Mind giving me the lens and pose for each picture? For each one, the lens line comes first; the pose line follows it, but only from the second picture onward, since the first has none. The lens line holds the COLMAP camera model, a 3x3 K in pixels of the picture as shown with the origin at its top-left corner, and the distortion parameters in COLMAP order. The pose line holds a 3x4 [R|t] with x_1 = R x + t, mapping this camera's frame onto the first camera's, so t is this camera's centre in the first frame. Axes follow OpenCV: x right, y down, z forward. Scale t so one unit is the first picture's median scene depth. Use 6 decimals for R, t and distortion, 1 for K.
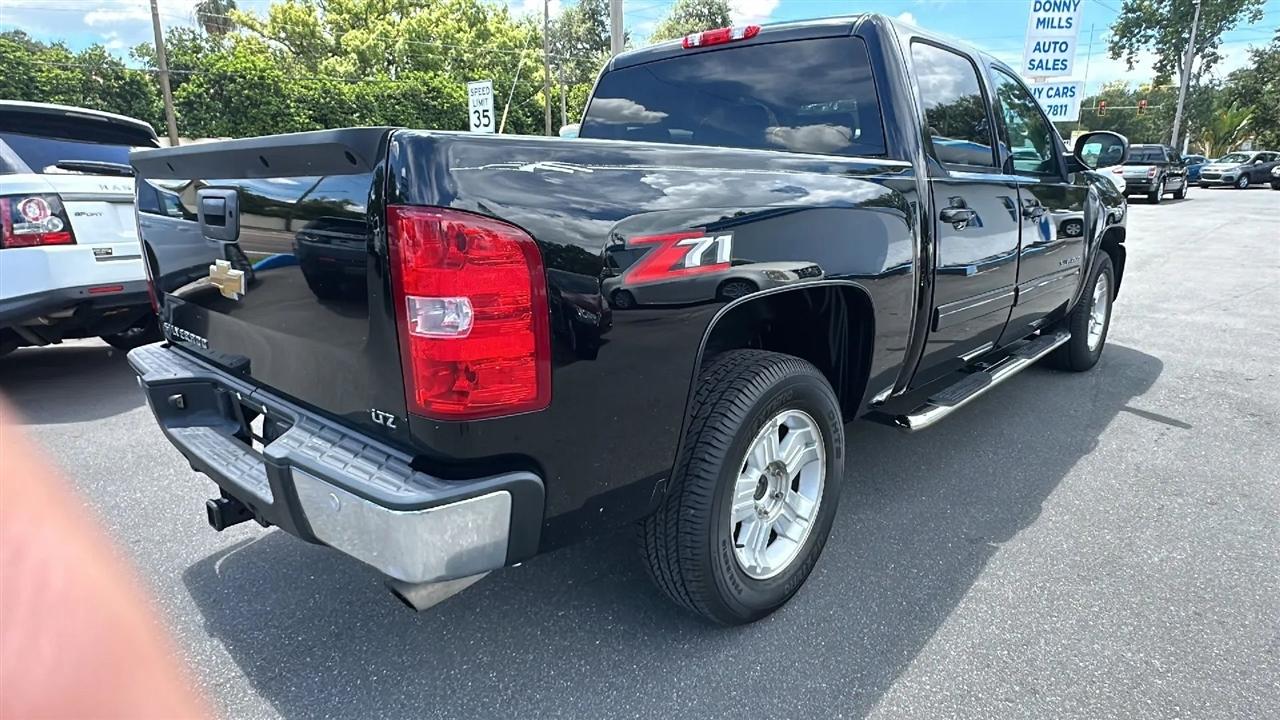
lens RADIAL K [[760.8, 0, 640.0], [0, 760.8, 360.0], [0, 0, 1]] dist [0.002534, 0.002035]
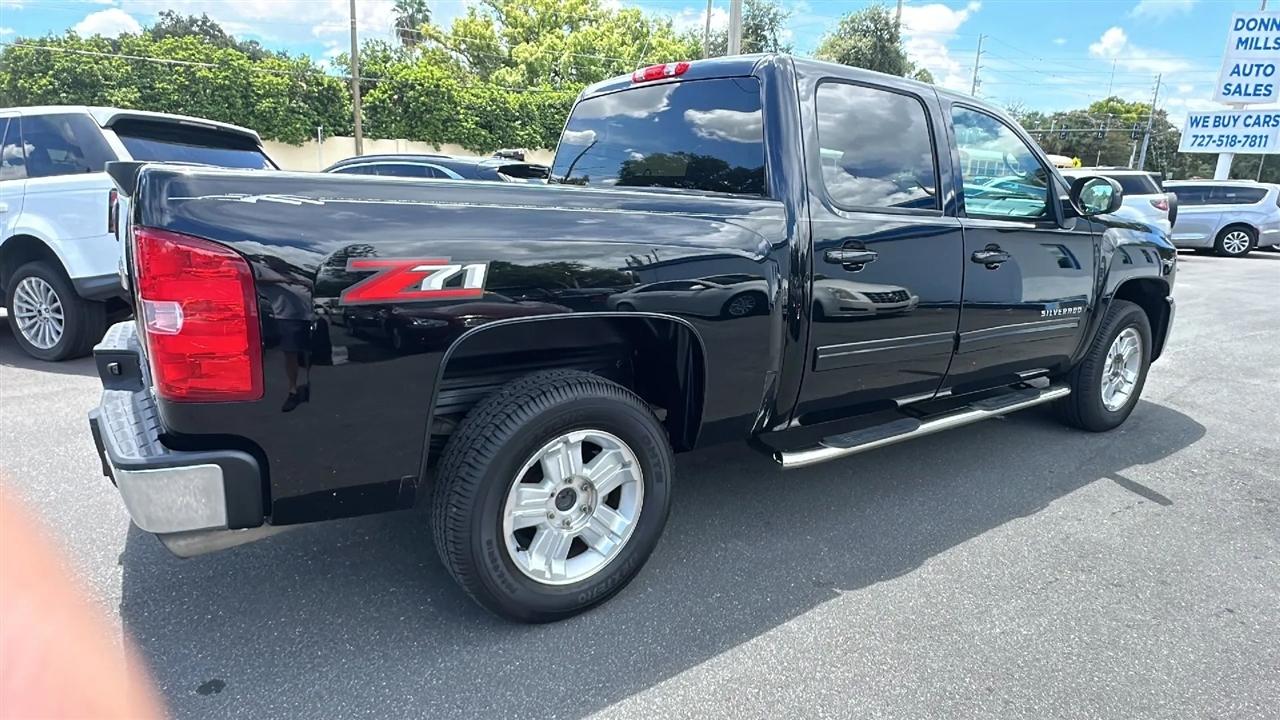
lens RADIAL K [[760.8, 0, 640.0], [0, 760.8, 360.0], [0, 0, 1]] dist [0.002534, 0.002035]
pose [[0.975977, 0.091796, -0.197593, 0.038469], [-0.094478, 0.995518, -0.004171, -0.002824], [0.196324, 0.022739, 0.980275, -0.002857]]
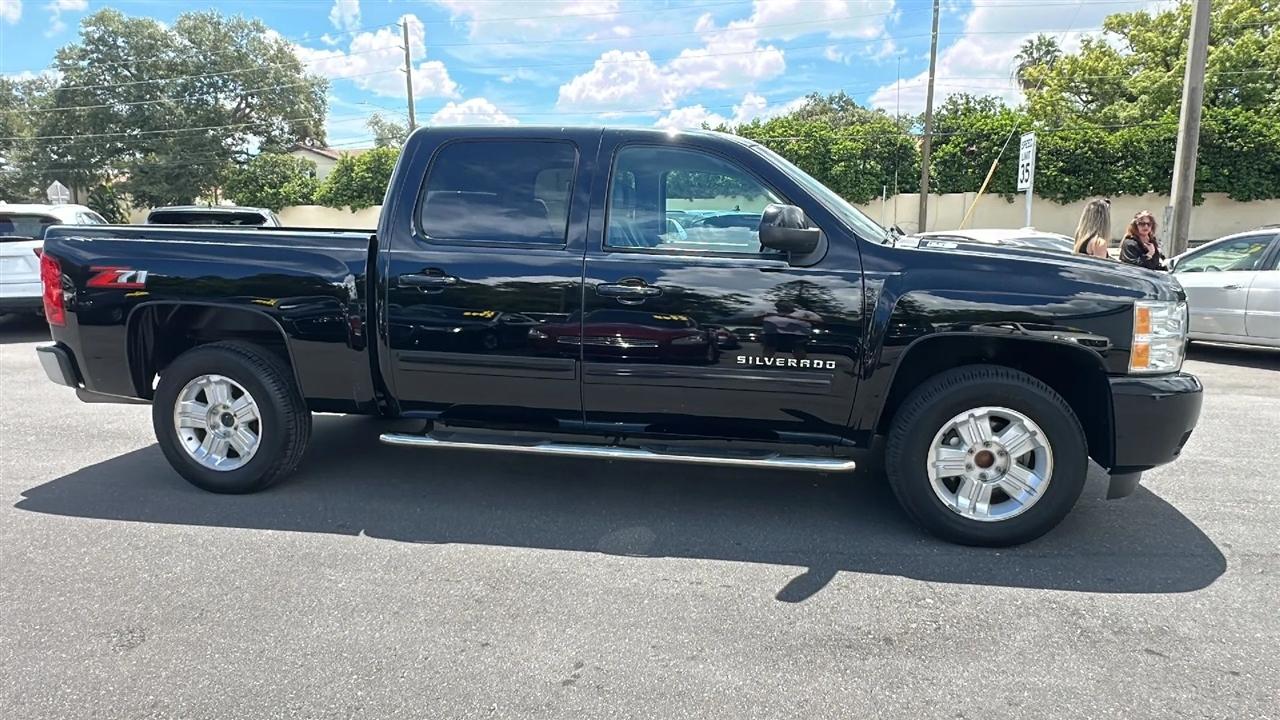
lens RADIAL K [[807.5, 0, 640.0], [0, 807.5, 360.0], [0, 0, 1]] dist [-0.001053, 0.002067]
pose [[0.521471, 0.154341, -0.839194, 0.185869], [-0.215407, 0.975461, 0.045549, -0.021703], [0.825632, 0.157016, 0.541921, 0.064593]]
